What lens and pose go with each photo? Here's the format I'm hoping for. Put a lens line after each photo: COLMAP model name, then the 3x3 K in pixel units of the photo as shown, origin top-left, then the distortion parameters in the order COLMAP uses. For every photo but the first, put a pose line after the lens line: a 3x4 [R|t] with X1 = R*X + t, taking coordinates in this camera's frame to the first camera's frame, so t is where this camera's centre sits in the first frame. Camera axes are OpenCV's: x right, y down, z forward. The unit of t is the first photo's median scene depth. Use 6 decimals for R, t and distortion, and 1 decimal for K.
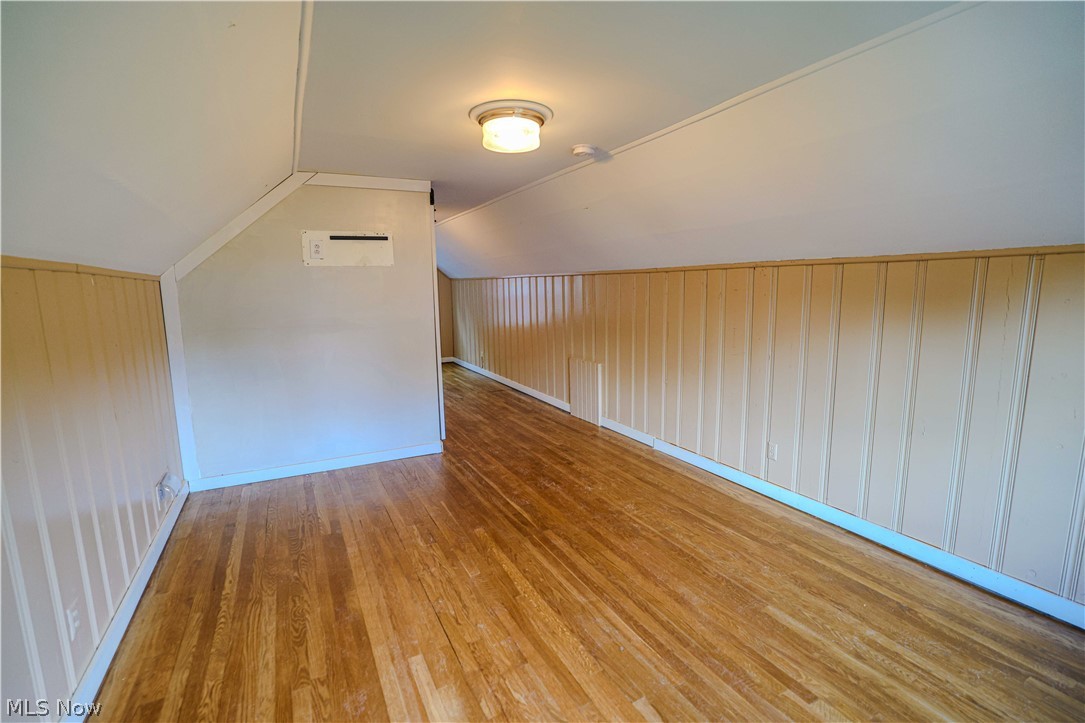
lens RADIAL K [[495.6, 0, 534.1], [0, 495.6, 363.9], [0, 0, 1]] dist [-0.020999, 0.000624]
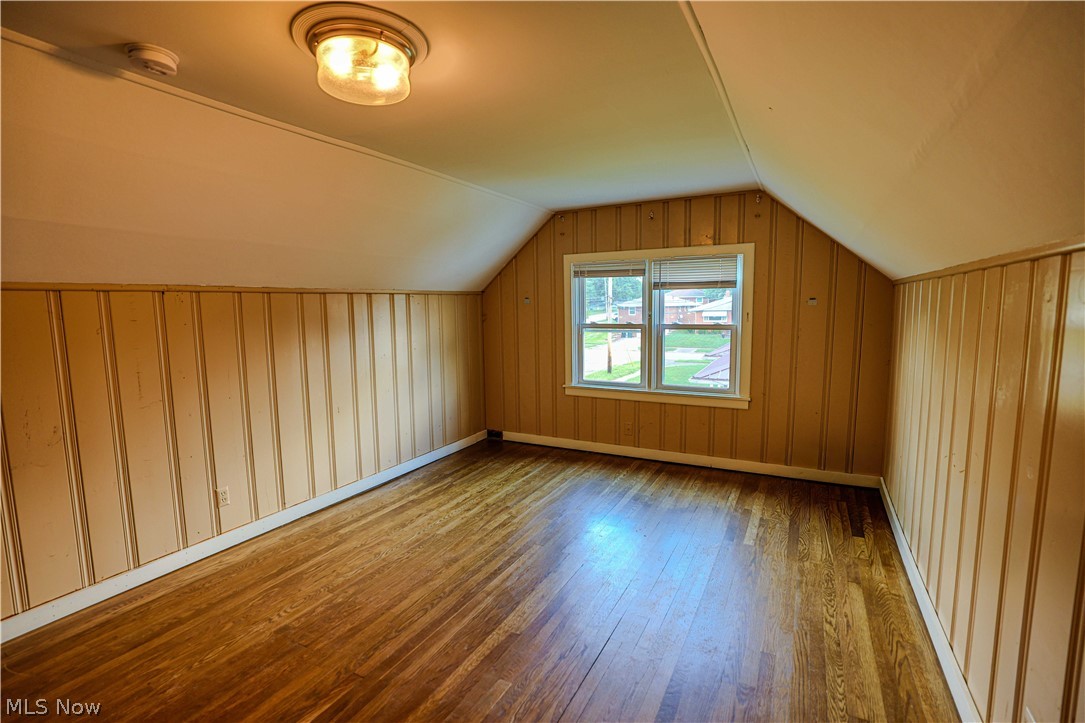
lens RADIAL K [[495.6, 0, 543.8], [0, 495.6, 366.2], [0, 0, 1]] dist [-0.020999, 0.000624]
pose [[-0.563957, -0.075693, 0.822328, -0.707526], [0.155213, 0.968328, 0.195578, -0.172686], [-0.811087, 0.237933, -0.534347, 1.192293]]
